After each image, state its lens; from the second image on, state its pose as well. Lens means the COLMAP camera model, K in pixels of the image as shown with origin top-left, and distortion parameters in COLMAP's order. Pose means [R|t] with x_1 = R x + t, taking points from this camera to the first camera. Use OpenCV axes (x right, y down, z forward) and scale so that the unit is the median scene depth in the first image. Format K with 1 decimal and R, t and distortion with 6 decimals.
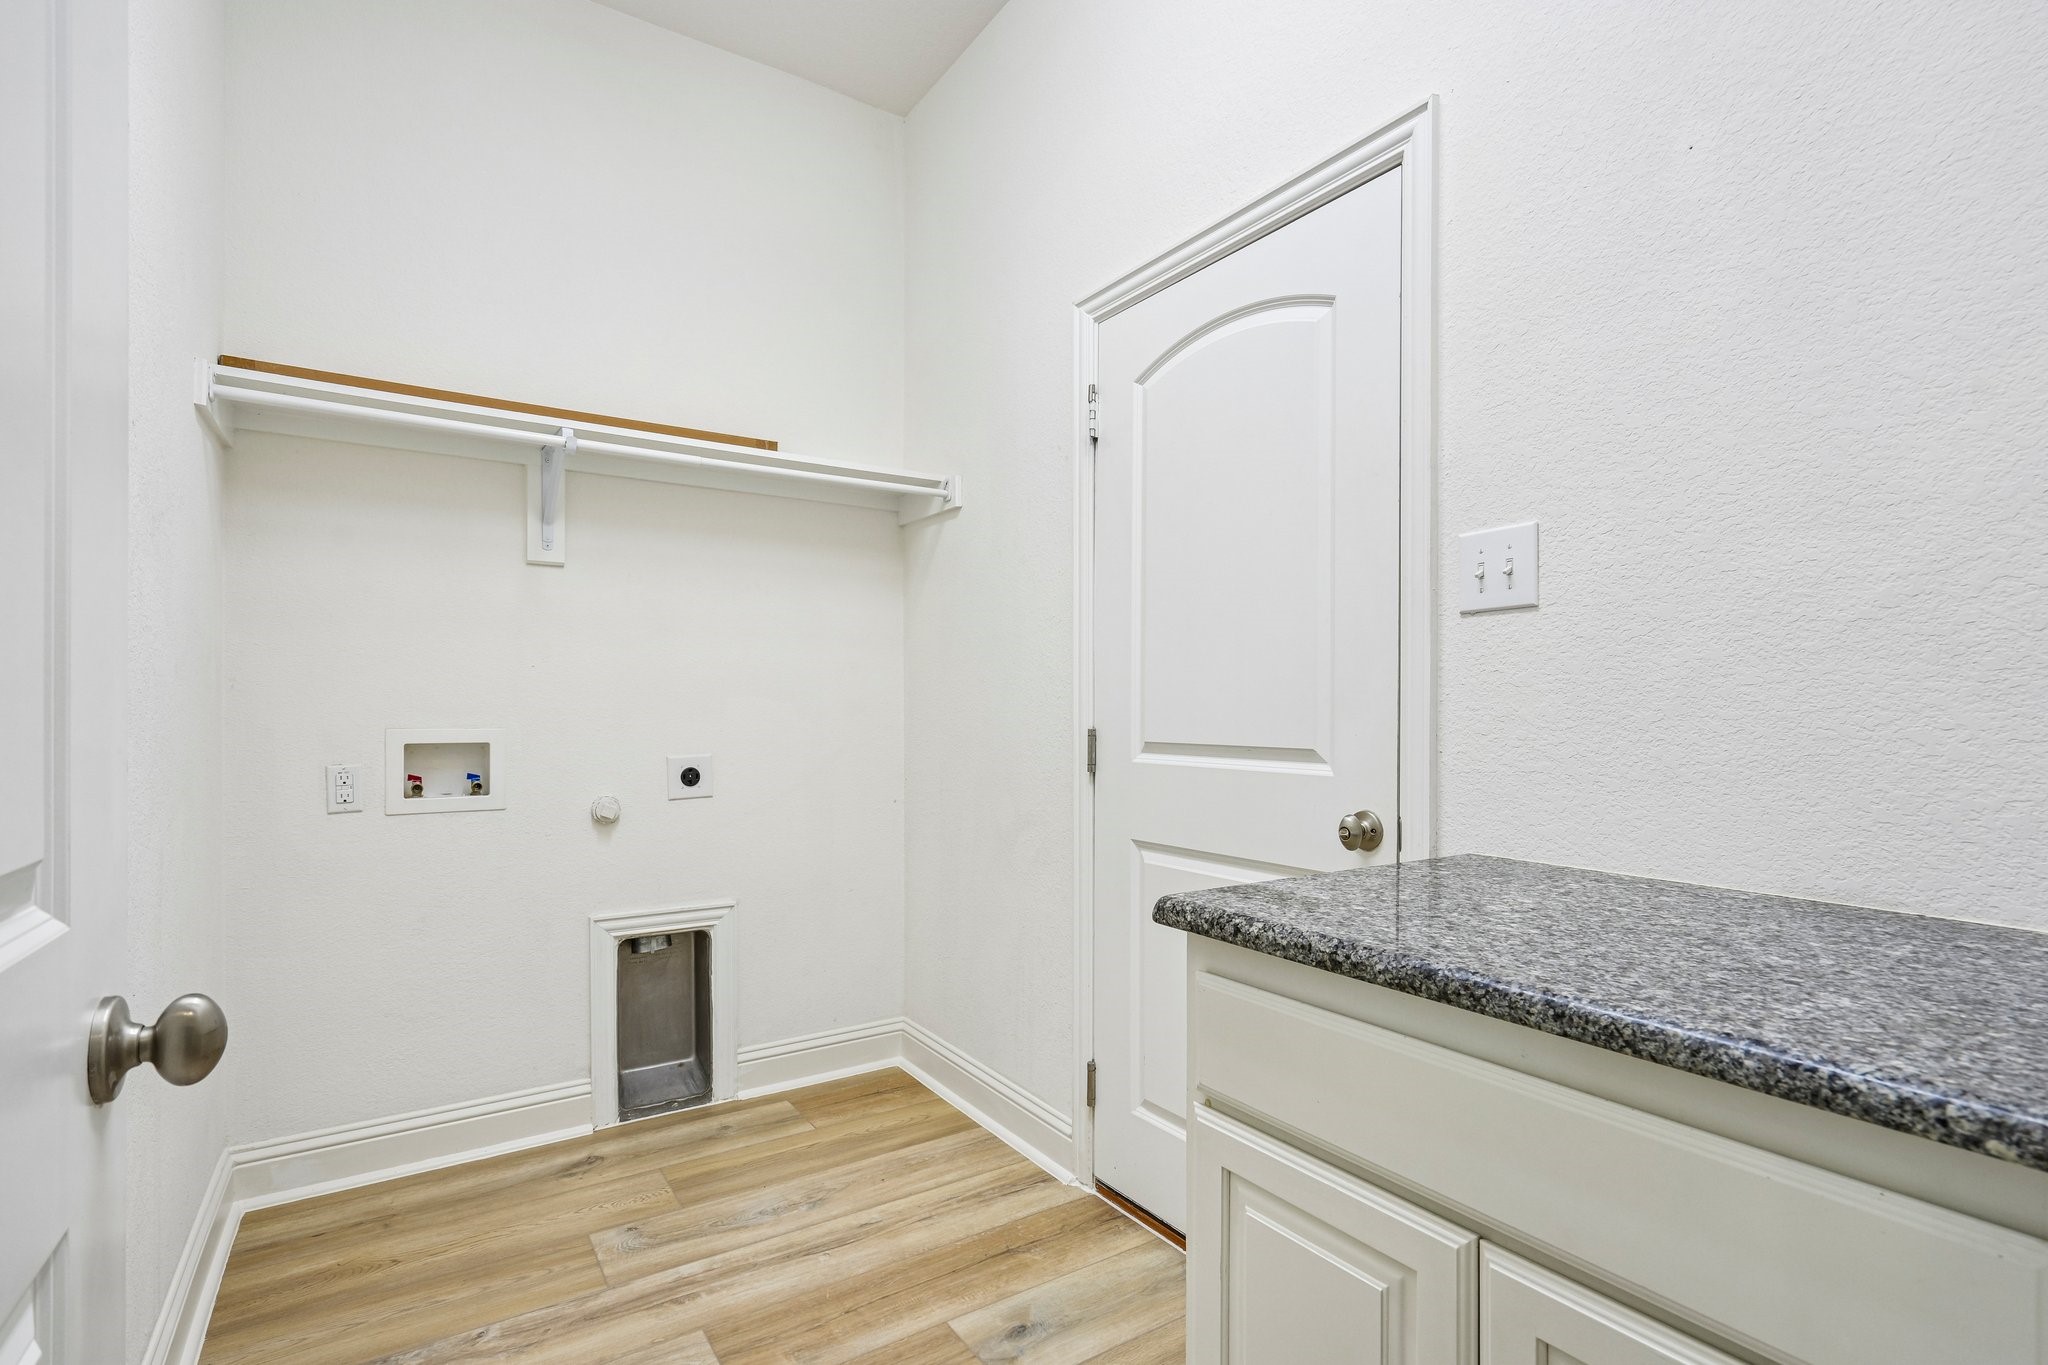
lens RADIAL K [[967.1, 0, 1022.5], [0, 967.1, 716.6], [0, 0, 1]] dist [-0.001377, -0.000046]
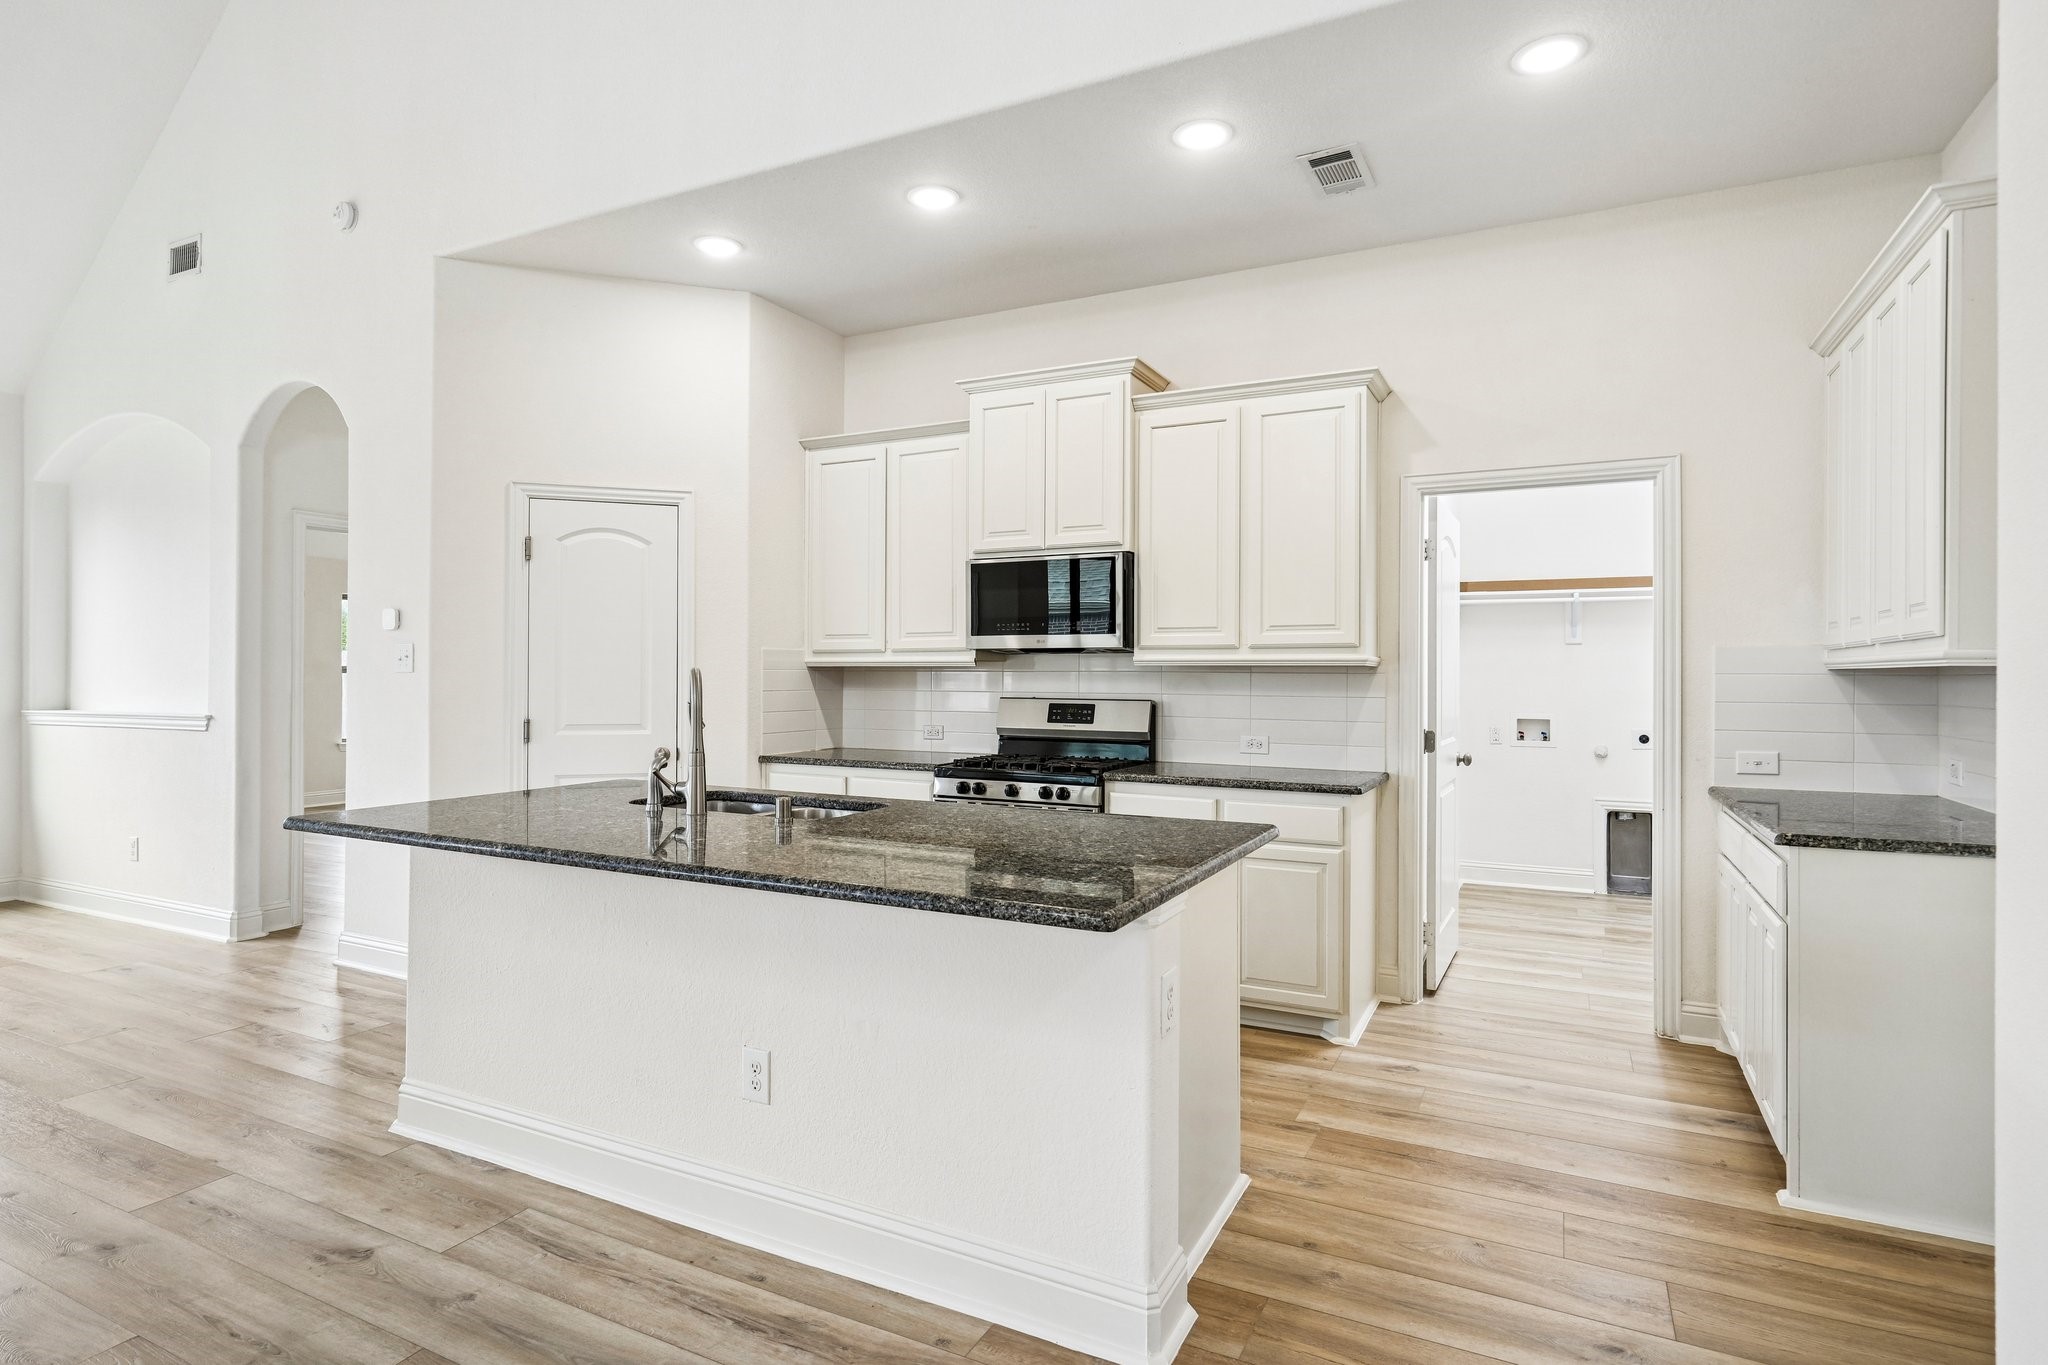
lens RADIAL K [[1056.3, 0, 1011.7], [0, 1056.3, 673.7], [0, 0, 1]] dist [0.004407, 0.001181]
pose [[0.488634, -0.004471, -0.872478, 1.038075], [-0.006501, 0.999940, -0.008765, -0.052260], [0.872465, 0.009955, 0.488575, -1.385564]]
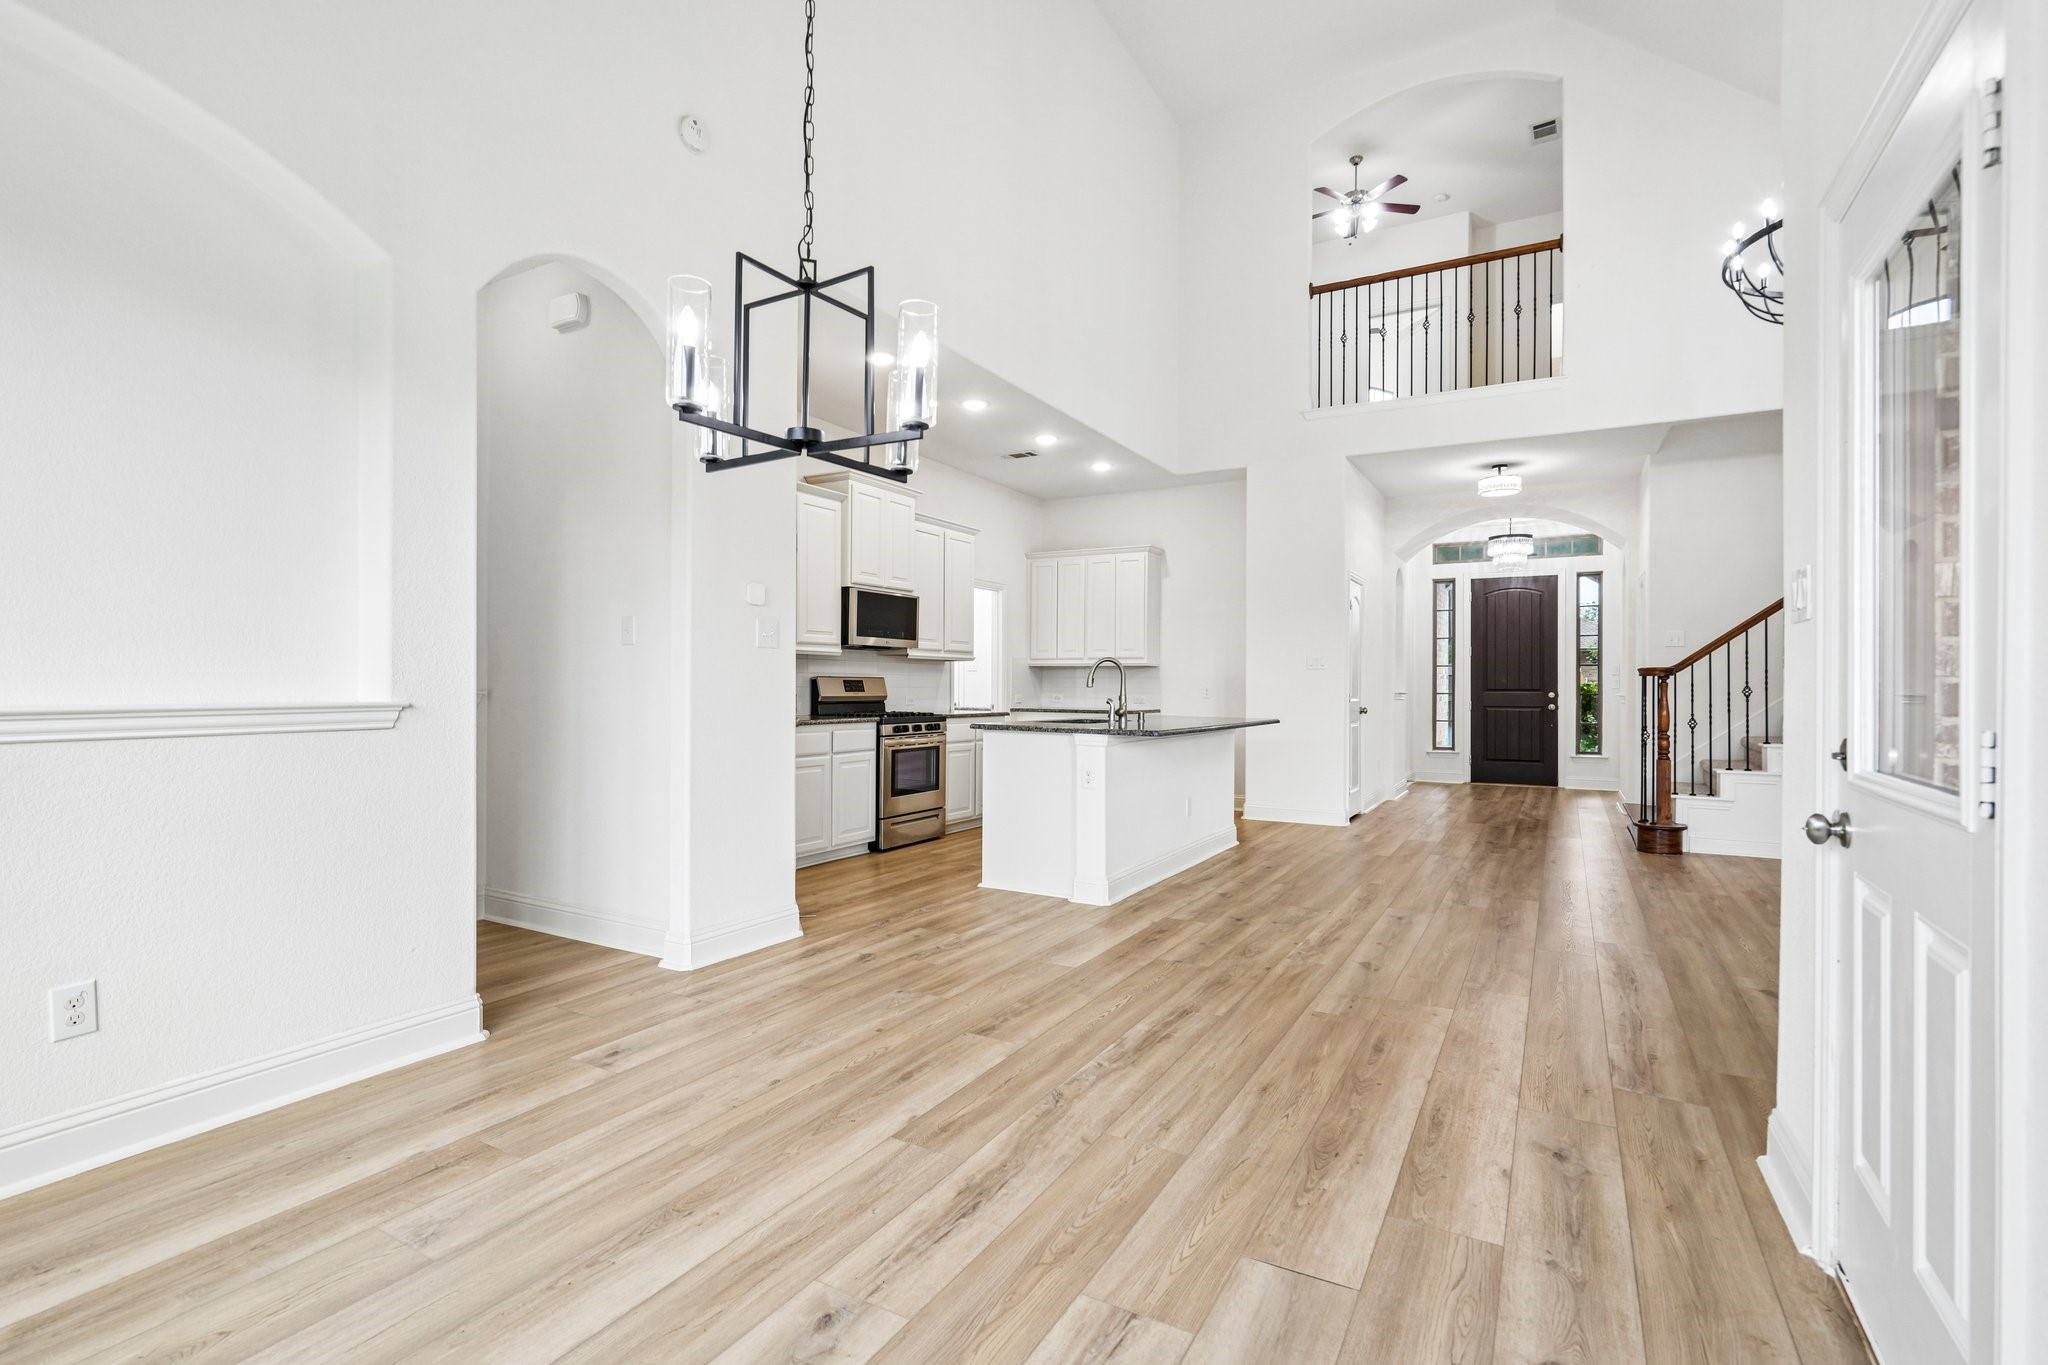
lens RADIAL K [[950.9, 0, 1018.1], [0, 950.9, 690.2], [0, 0, 1]] dist [-0.001105, 0.000412]
pose [[0.892691, -0.001407, 0.450667, -1.309045], [-0.001150, 0.999985, 0.005402, -0.003913], [-0.450668, -0.005341, 0.892676, -3.016291]]
